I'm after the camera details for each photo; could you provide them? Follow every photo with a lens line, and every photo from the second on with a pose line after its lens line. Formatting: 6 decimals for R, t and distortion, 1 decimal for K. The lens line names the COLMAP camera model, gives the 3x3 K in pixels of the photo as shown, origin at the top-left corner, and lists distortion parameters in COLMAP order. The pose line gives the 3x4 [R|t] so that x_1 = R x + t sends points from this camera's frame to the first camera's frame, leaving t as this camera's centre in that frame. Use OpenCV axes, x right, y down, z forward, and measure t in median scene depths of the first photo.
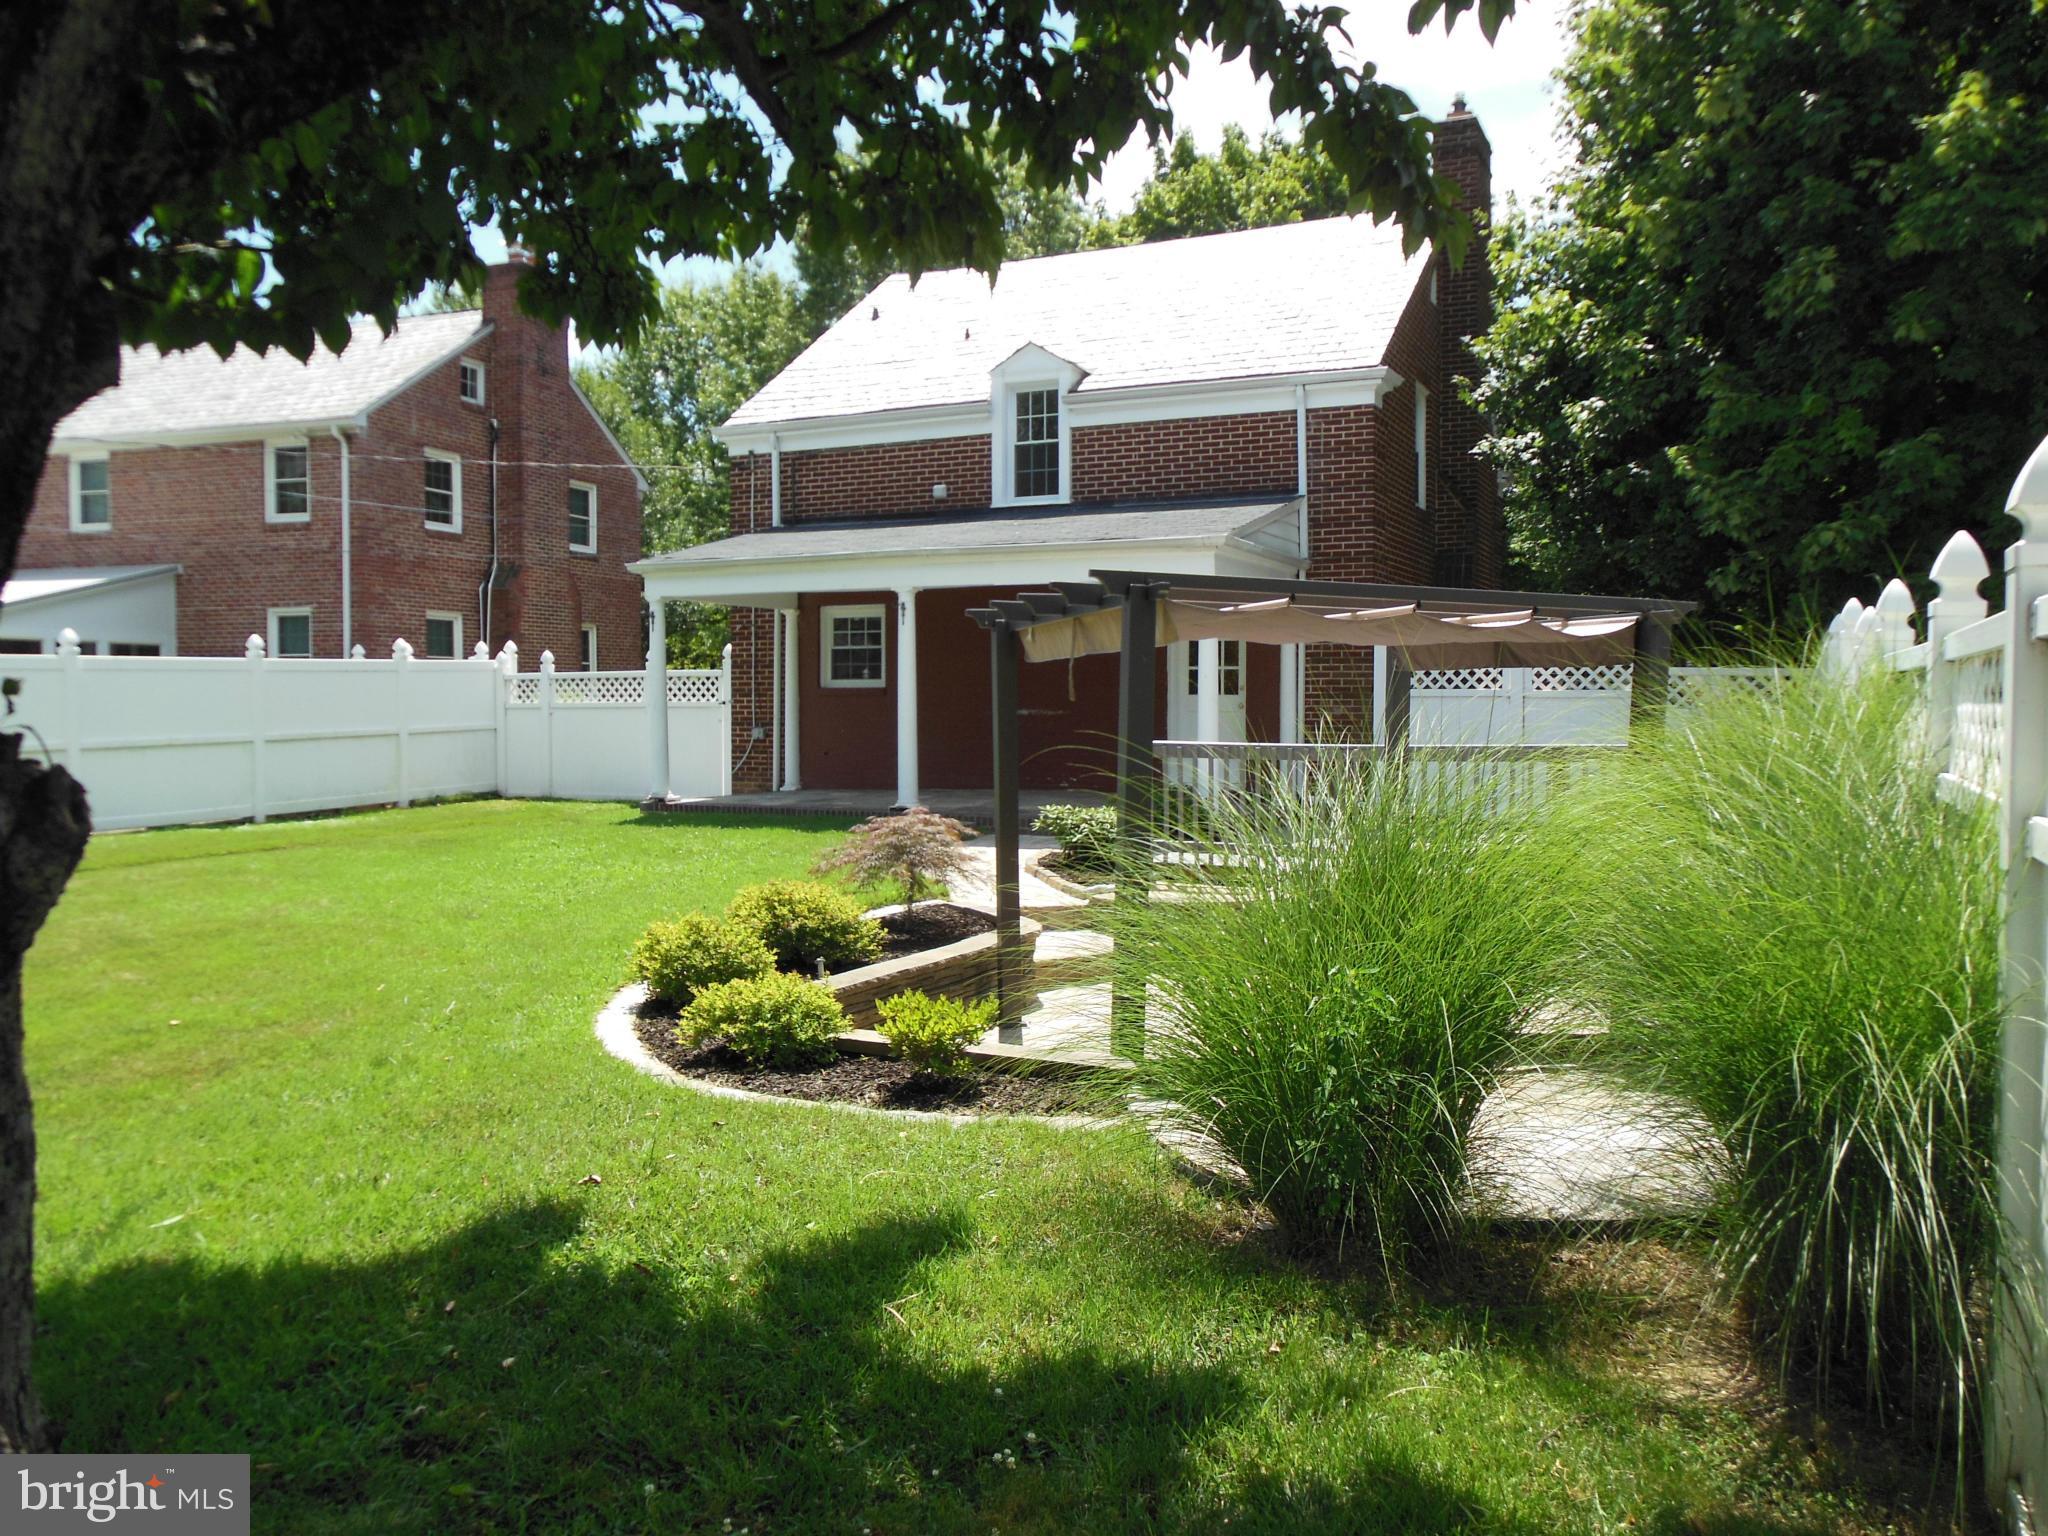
lens RADIAL K [[1578.9, 0, 1022.2], [0, 1578.9, 764.5], [0, 0, 1]] dist [-0.069452, 0.095904]
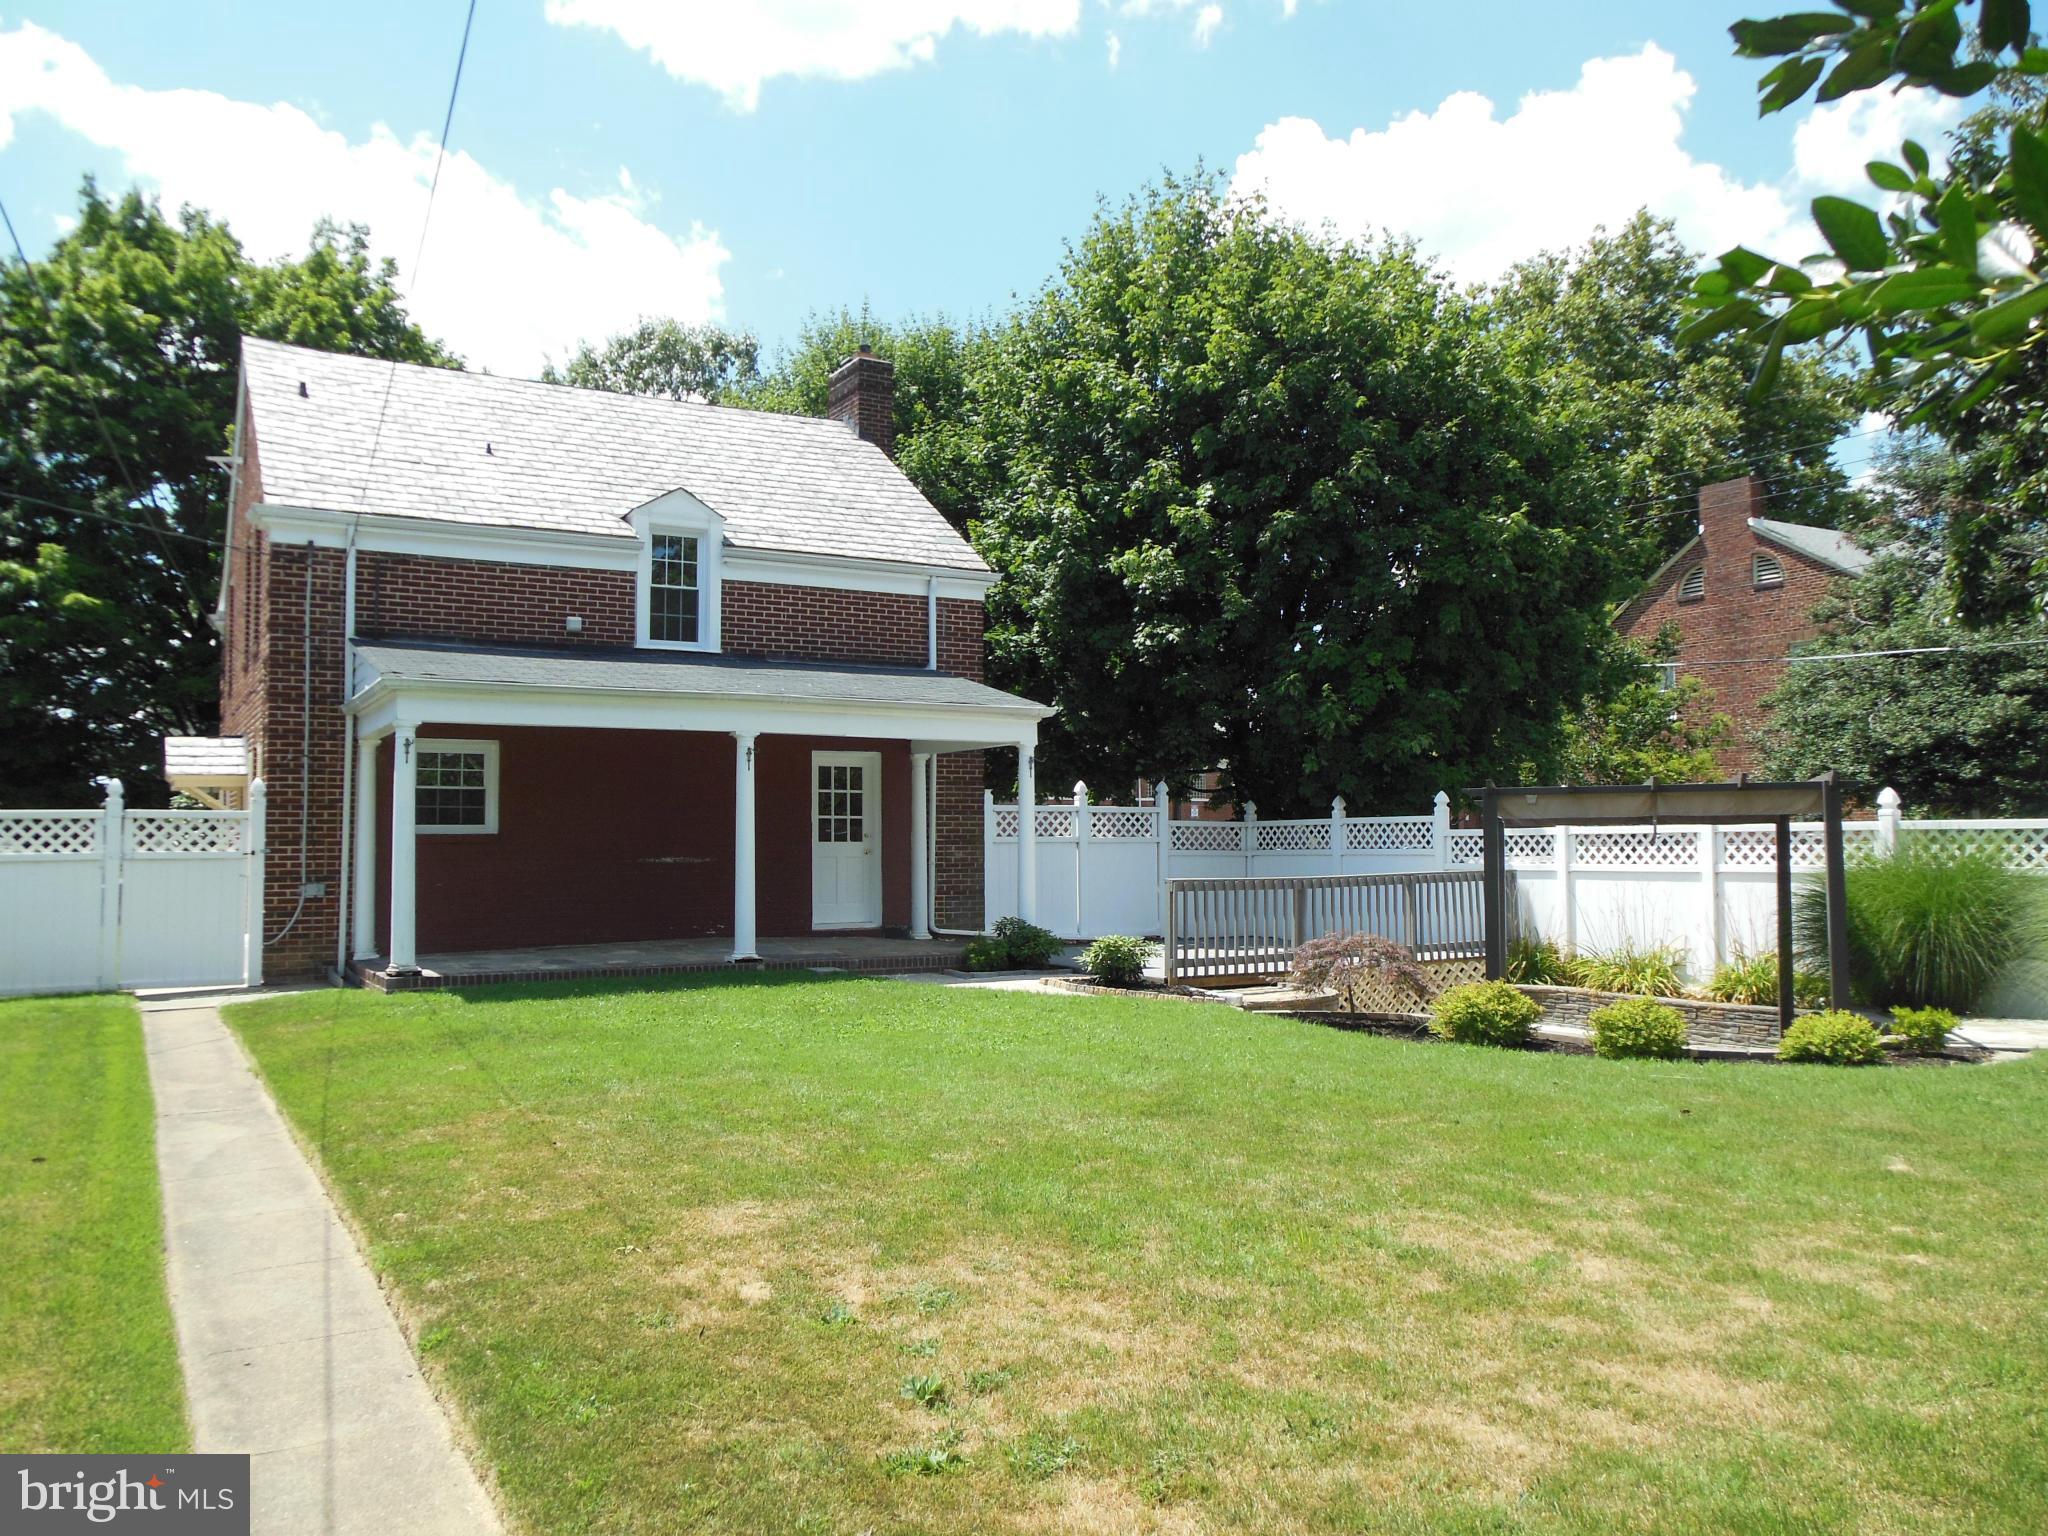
lens RADIAL K [[1578.9, 0, 1034.7], [0, 1578.9, 765.5], [0, 0, 1]] dist [-0.069452, 0.095904]
pose [[0.545301, 0.038981, 0.837334, -0.688104], [0.040516, 0.996525, -0.072777, -0.011521], [-0.837261, 0.073611, 0.541826, 0.281101]]
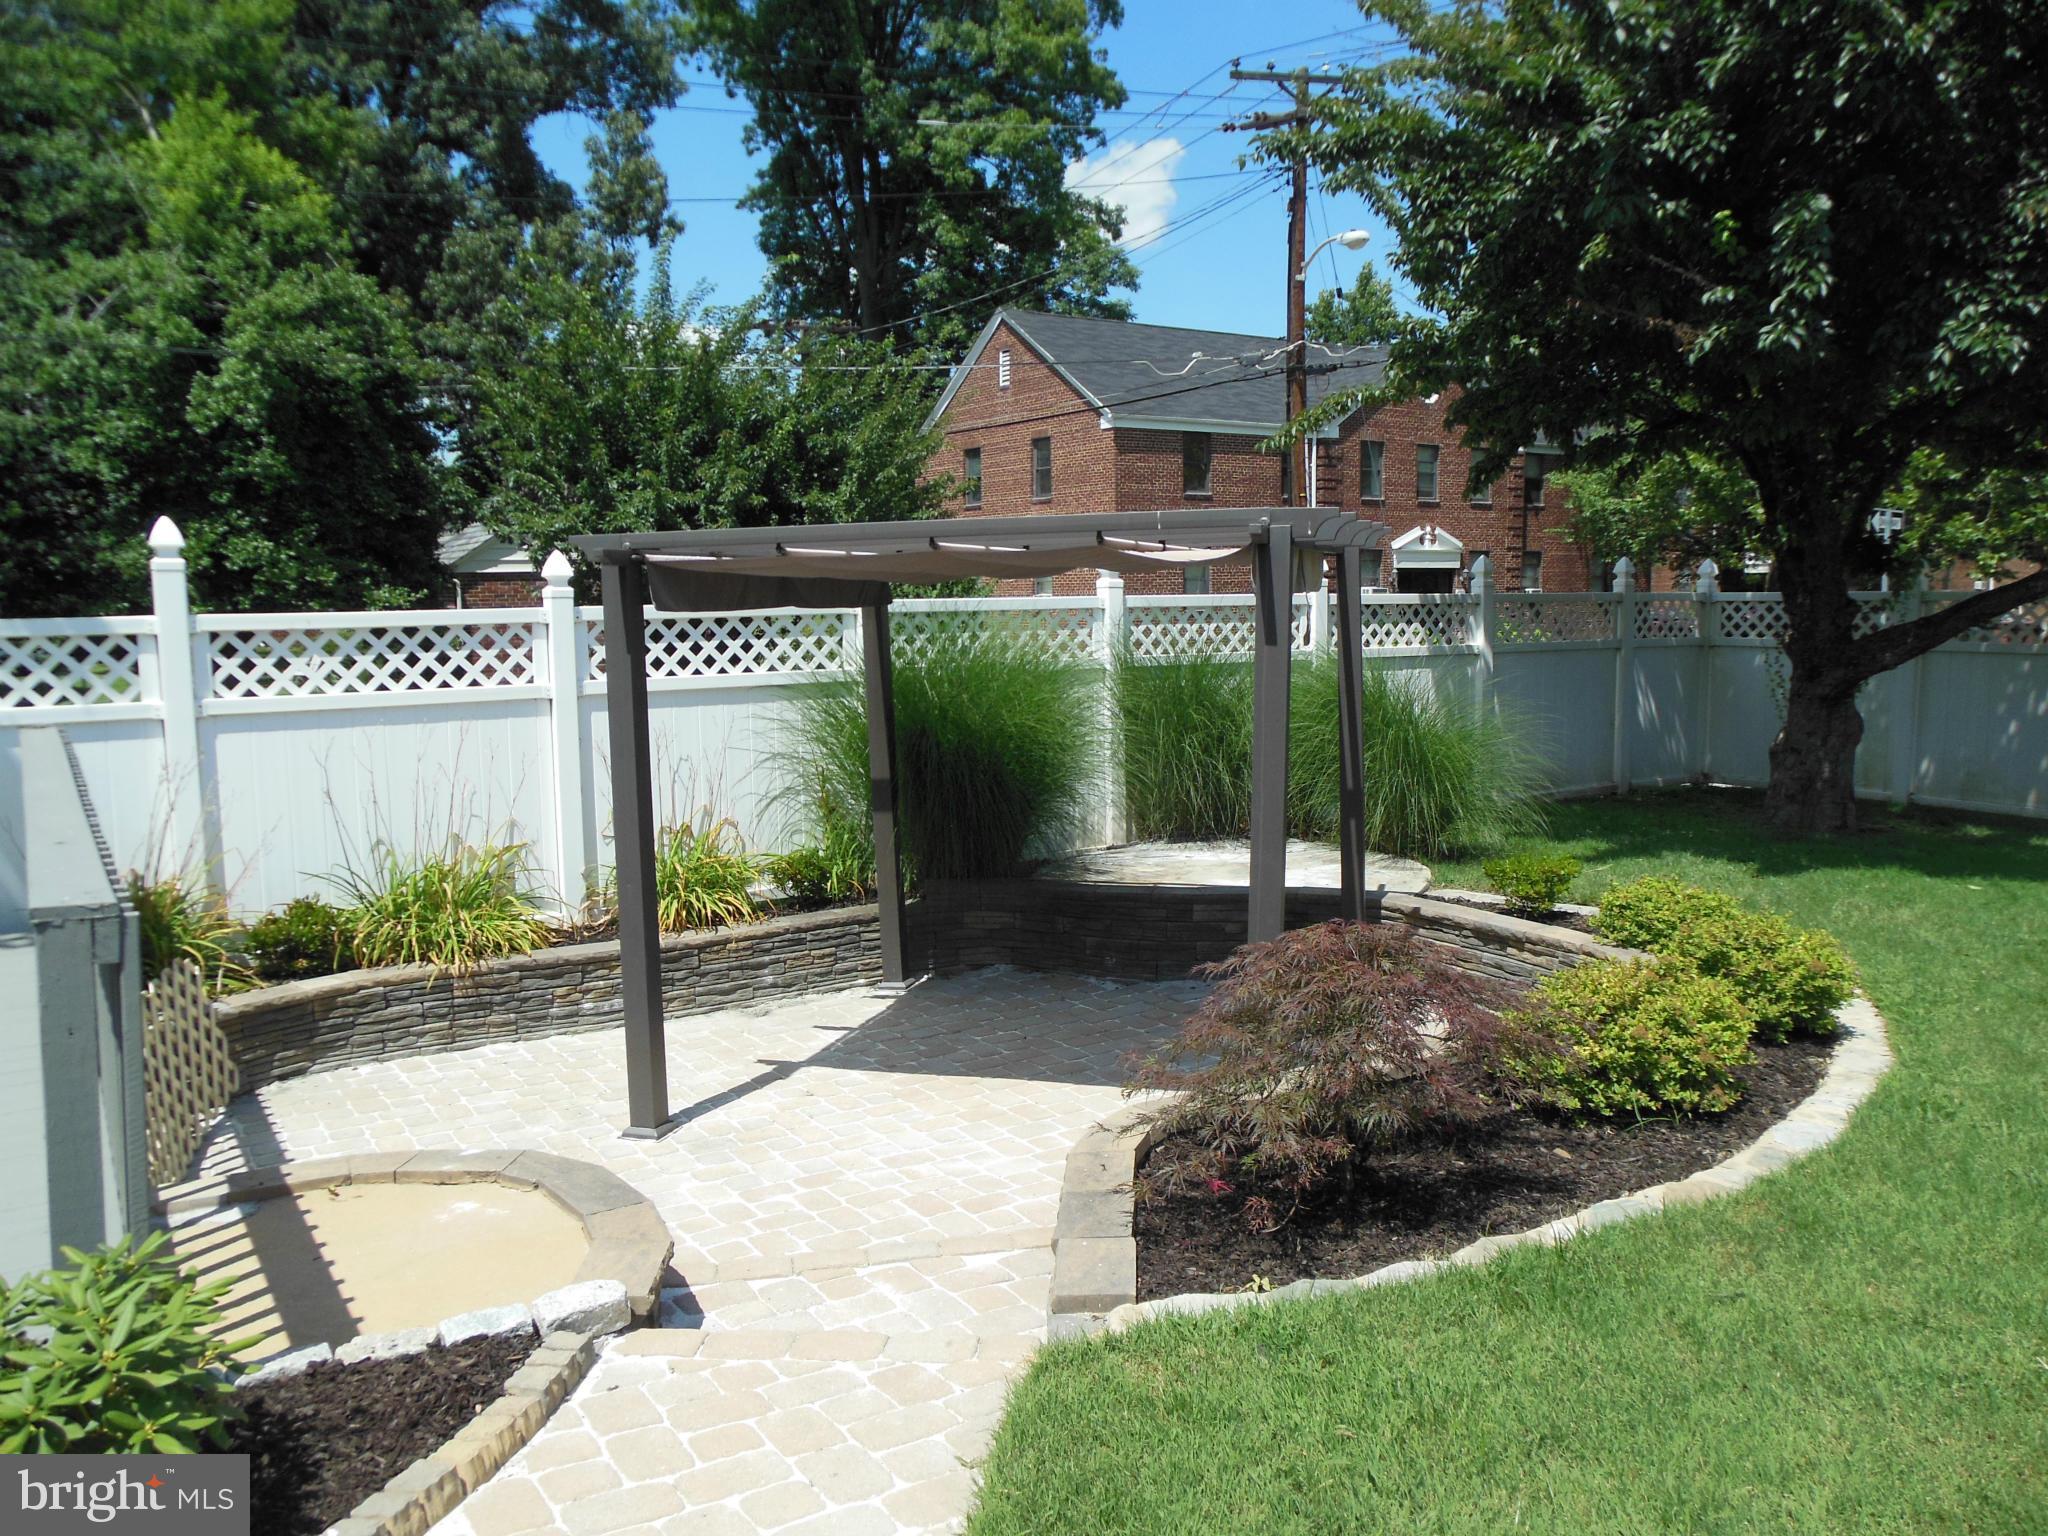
lens RADIAL K [[1578.9, 0, 1028.4], [0, 1578.9, 769.6], [0, 0, 1]] dist [-0.069452, 0.095904]
pose [[-0.859000, -0.032969, 0.510914, -0.107707], [0.042613, 0.989858, 0.135522, -0.036353], [-0.510200, 0.138185, -0.848882, 0.770878]]
